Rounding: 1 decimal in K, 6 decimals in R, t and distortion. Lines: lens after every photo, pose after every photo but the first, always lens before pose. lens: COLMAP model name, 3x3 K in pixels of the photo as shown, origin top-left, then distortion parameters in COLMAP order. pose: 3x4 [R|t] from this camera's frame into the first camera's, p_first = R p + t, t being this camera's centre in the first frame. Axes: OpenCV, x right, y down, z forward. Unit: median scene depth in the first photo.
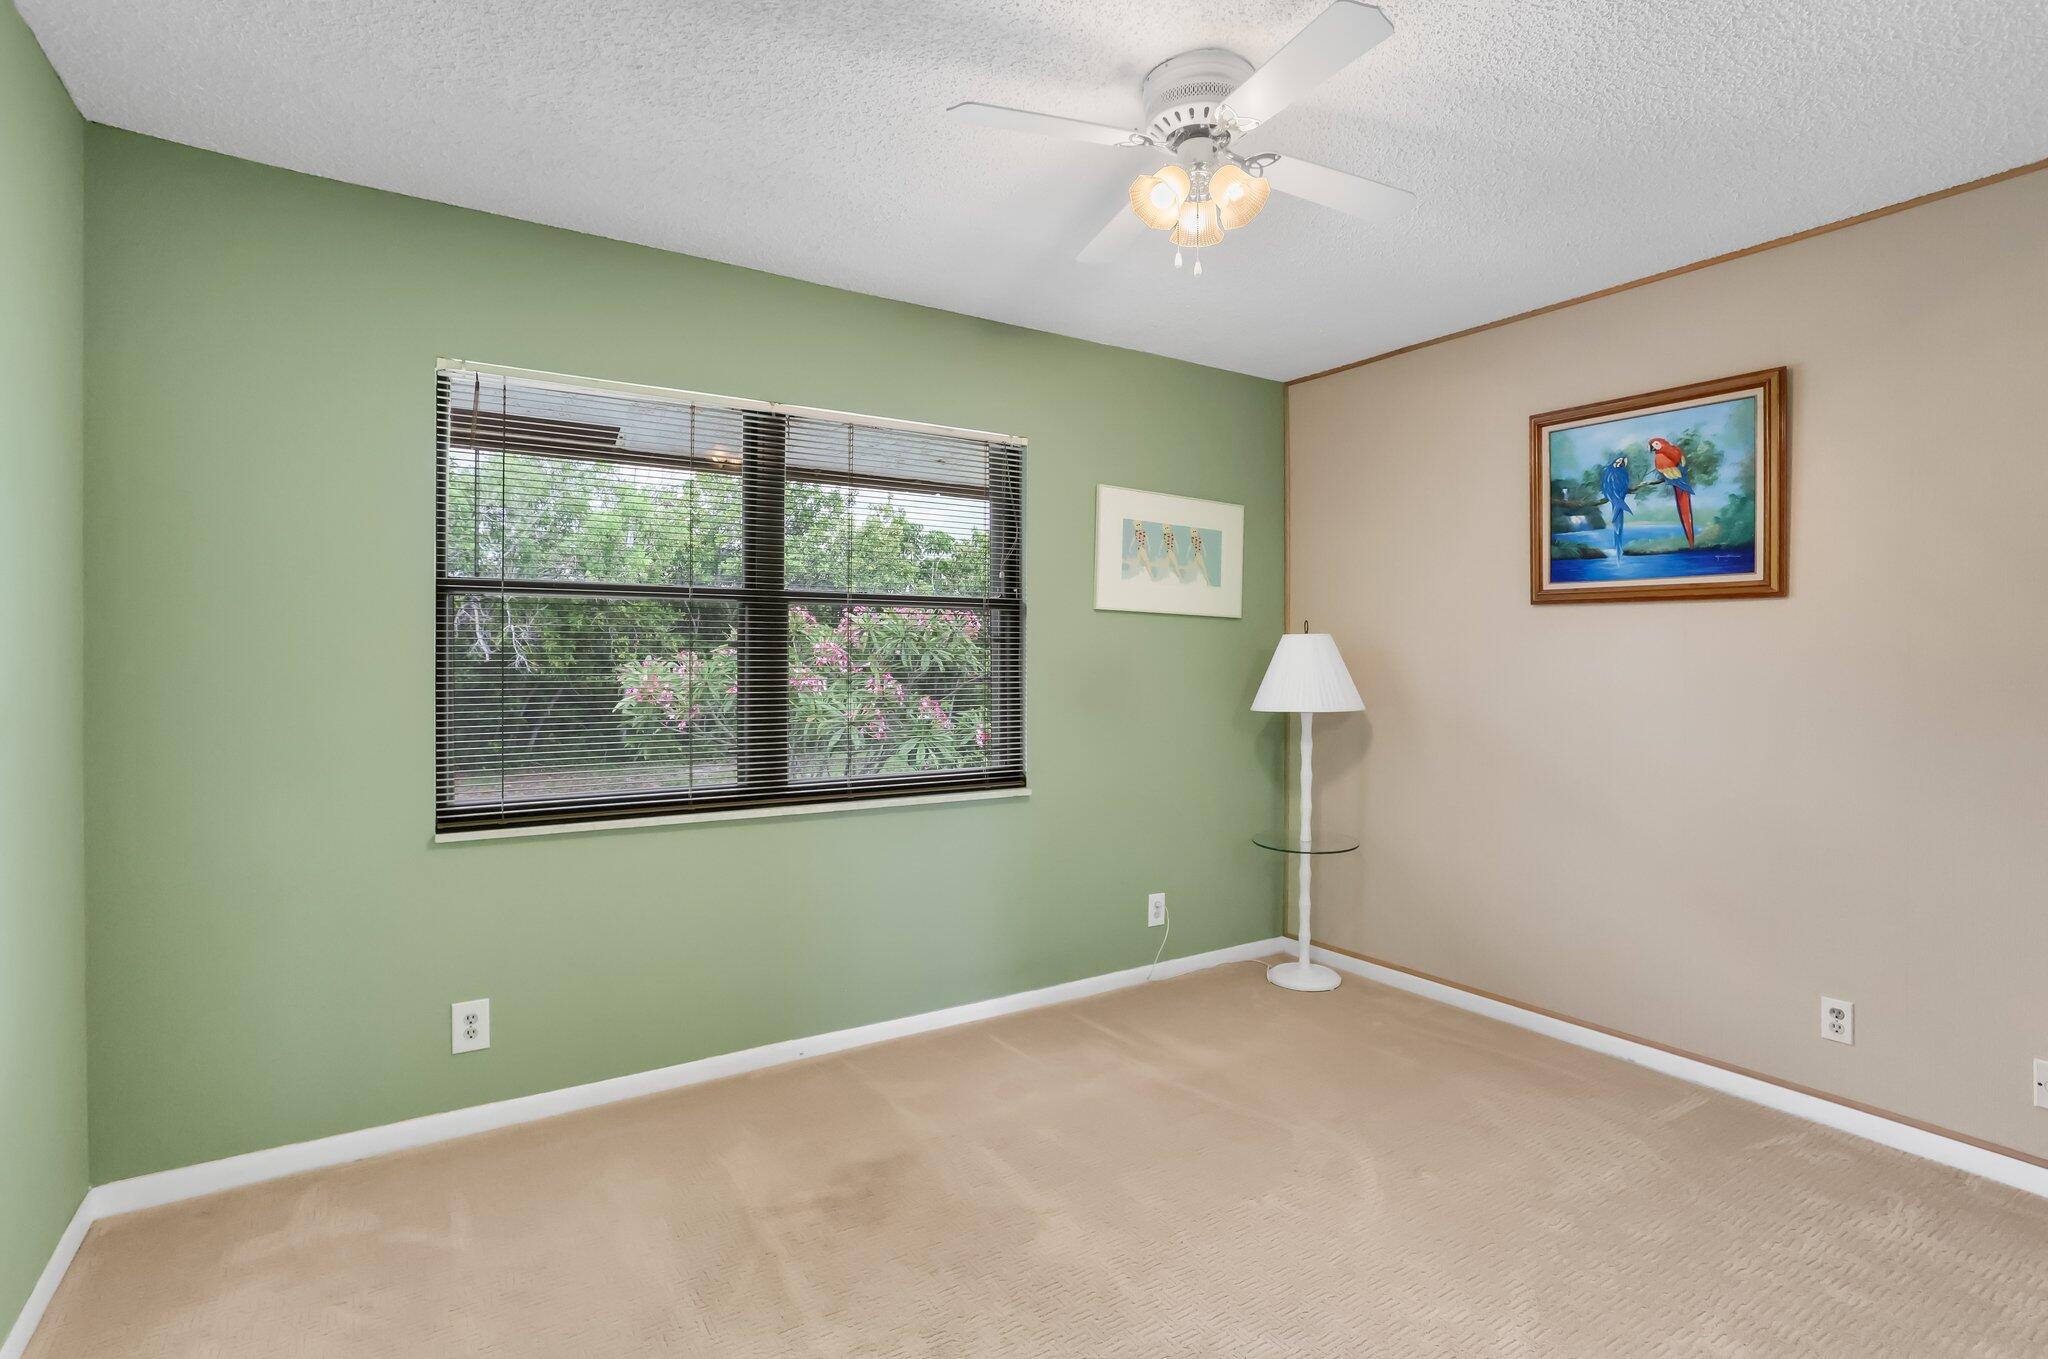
lens RADIAL K [[1012.4, 0, 1024.7], [0, 1012.4, 659.4], [0, 0, 1]] dist [-0.001549, -0.000323]
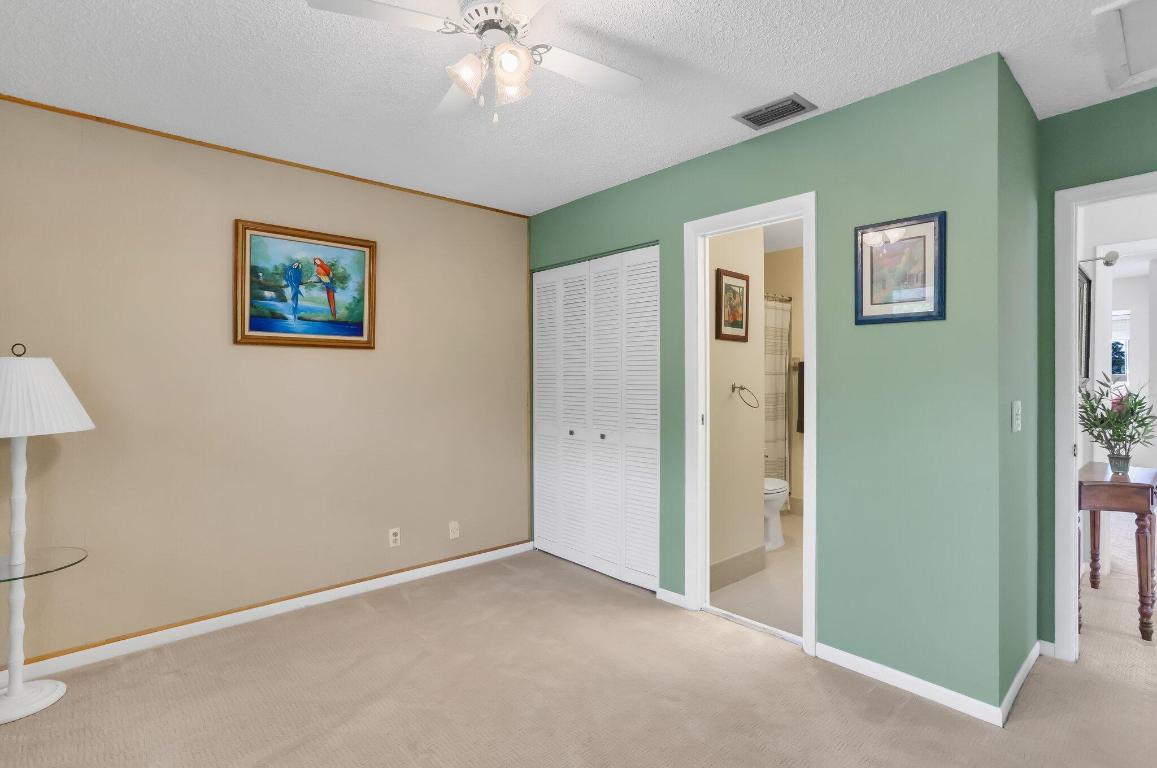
lens RADIAL K [[579.4, 0, 578.5], [0, 579.4, 384.0], [0, 0, 1]] dist [0.001430, 0.001029]
pose [[-0.146418, -0.014482, 0.989117, -0.471632], [0.009750, 0.999823, 0.016082, -0.003873], [-0.989175, 0.011998, -0.146251, 0.680403]]
